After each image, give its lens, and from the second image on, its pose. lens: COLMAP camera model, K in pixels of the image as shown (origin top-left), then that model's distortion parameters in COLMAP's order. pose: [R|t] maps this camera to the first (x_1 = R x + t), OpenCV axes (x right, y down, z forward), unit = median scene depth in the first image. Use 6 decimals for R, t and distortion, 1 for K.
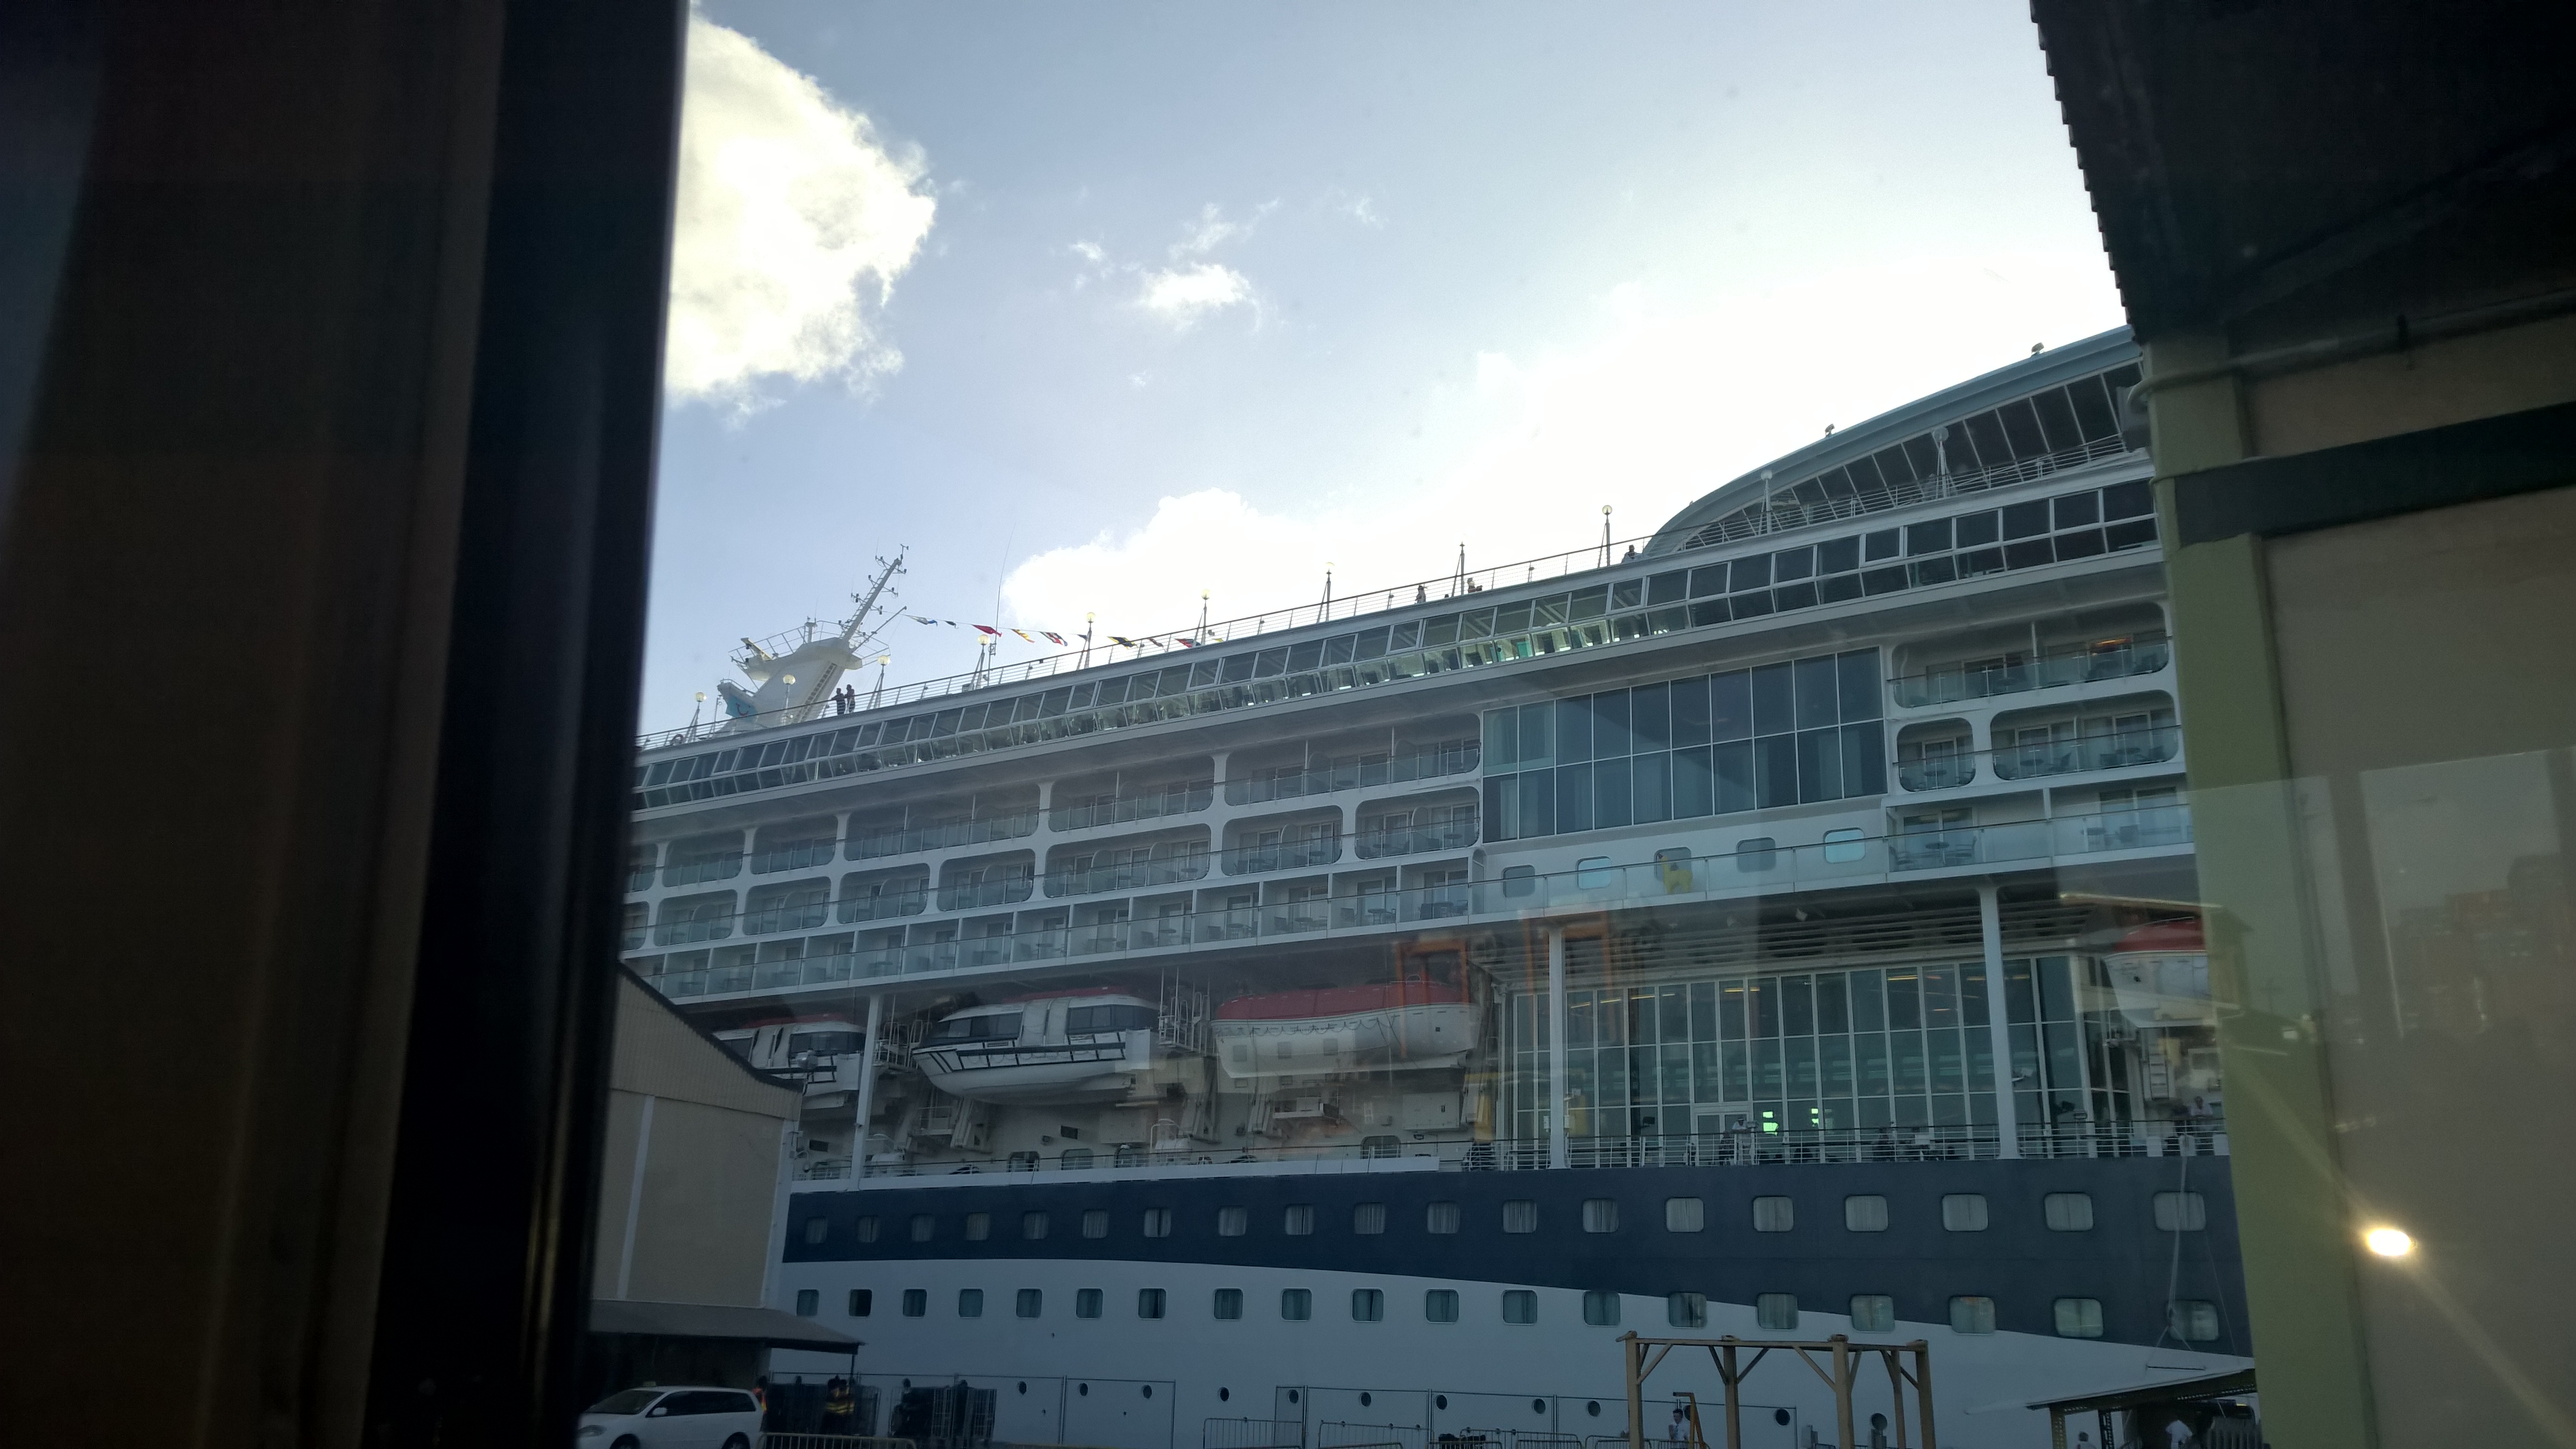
lens RADIAL K [[2000.9, 0, 1244.0], [0, 2000.9, 812.8], [0, 0, 1]] dist [0.124487, -0.206190]
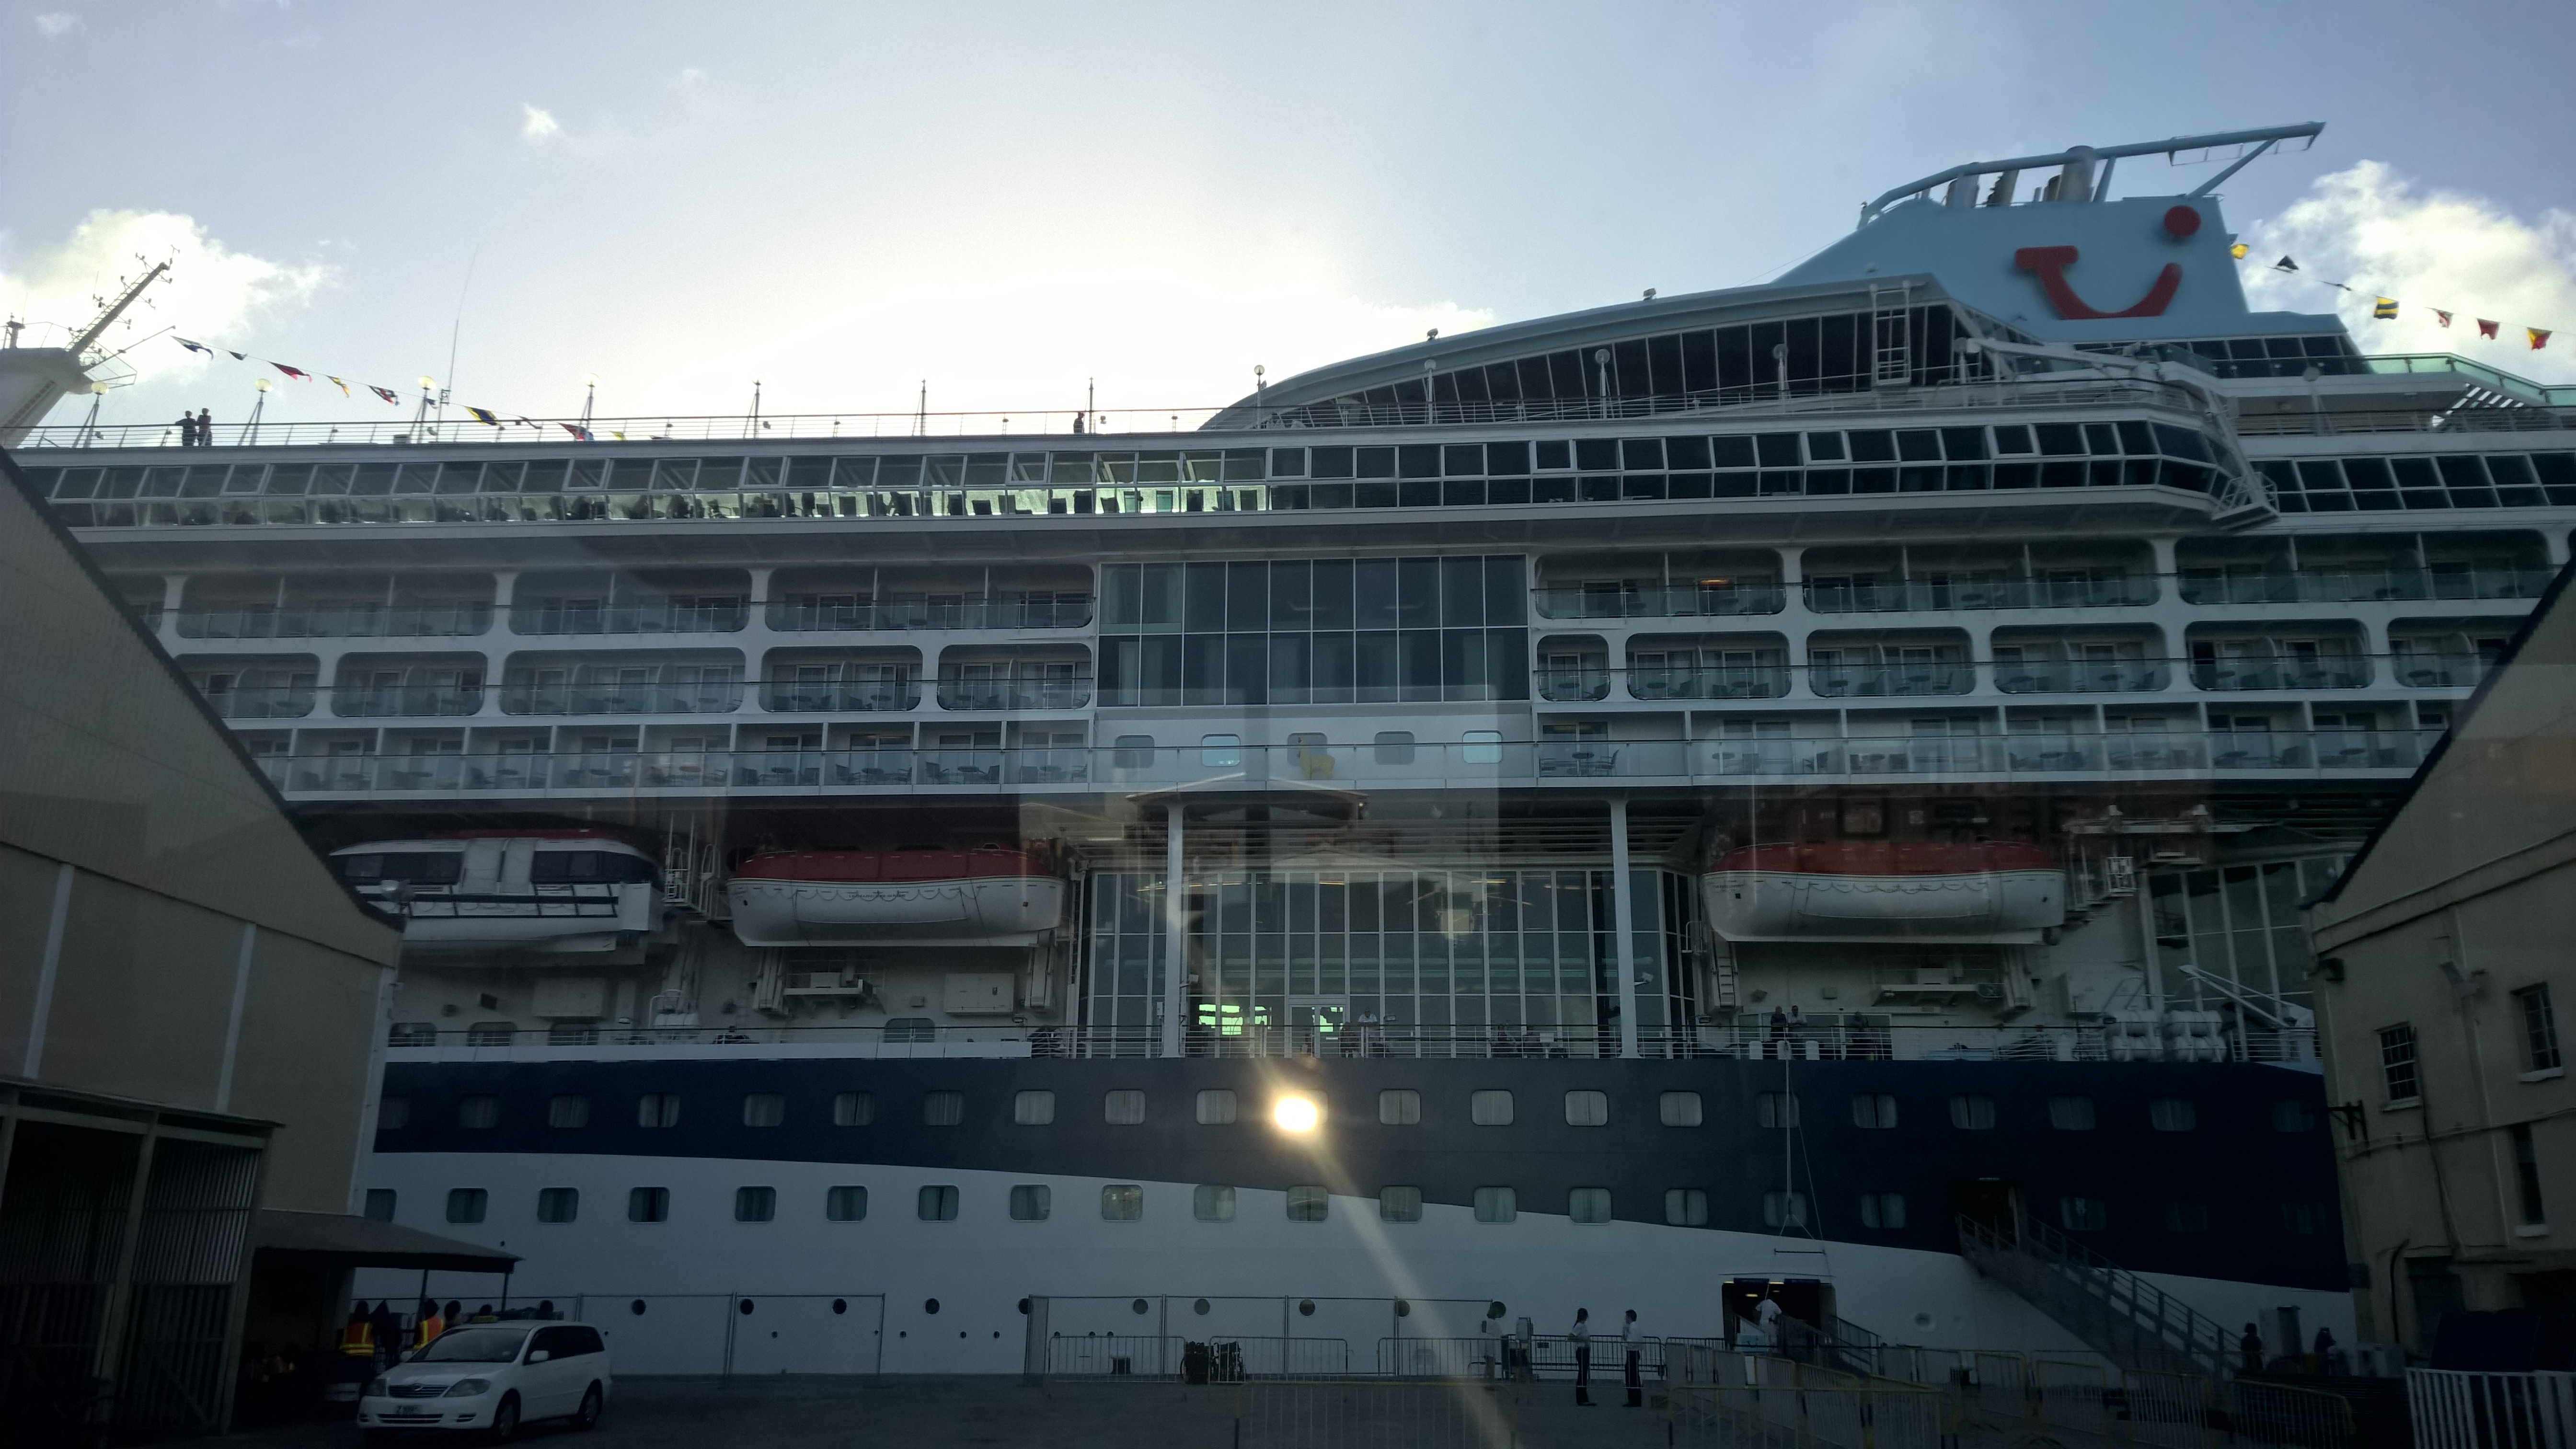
lens RADIAL K [[2000.9, 0, 1244.0], [0, 2000.9, 812.8], [0, 0, 1]] dist [0.124487, -0.206190]
pose [[0.879428, 0.085152, 0.468353, -0.248354], [-0.108445, 0.993838, 0.022935, 0.035227], [-0.463514, -0.070960, 0.883243, 0.152531]]
